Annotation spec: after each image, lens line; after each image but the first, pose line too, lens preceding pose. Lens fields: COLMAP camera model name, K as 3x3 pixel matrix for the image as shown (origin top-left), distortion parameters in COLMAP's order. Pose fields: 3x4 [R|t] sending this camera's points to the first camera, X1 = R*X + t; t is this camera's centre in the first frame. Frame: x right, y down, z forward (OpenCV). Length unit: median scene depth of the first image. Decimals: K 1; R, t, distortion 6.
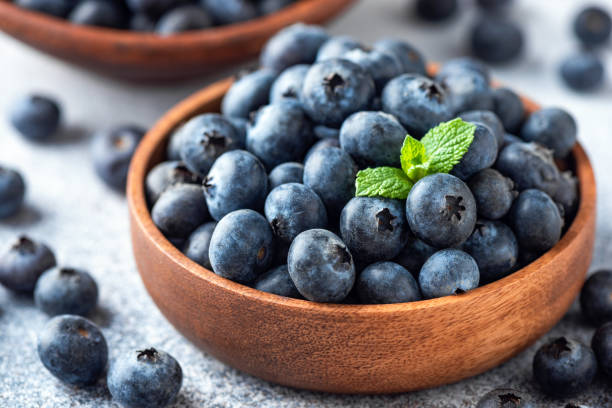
lens RADIAL K [[2584.5, 0, 305.6], [0, 2584.5, 203.3], [0, 0, 1]] dist [0.410334, 0.000000]
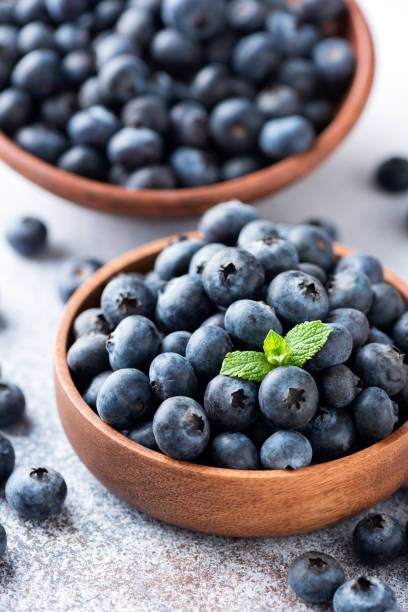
lens RADIAL K [[2584.5, 0, 151.5], [0, 2584.5, 316.4], [0, 0, 1]] dist [0.410334, 0.000000]
pose [[0.972491, 0.153602, -0.175119, 0.193089], [-0.137073, 0.985198, 0.102936, -0.147208], [0.188338, -0.076100, 0.979151, -0.179047]]
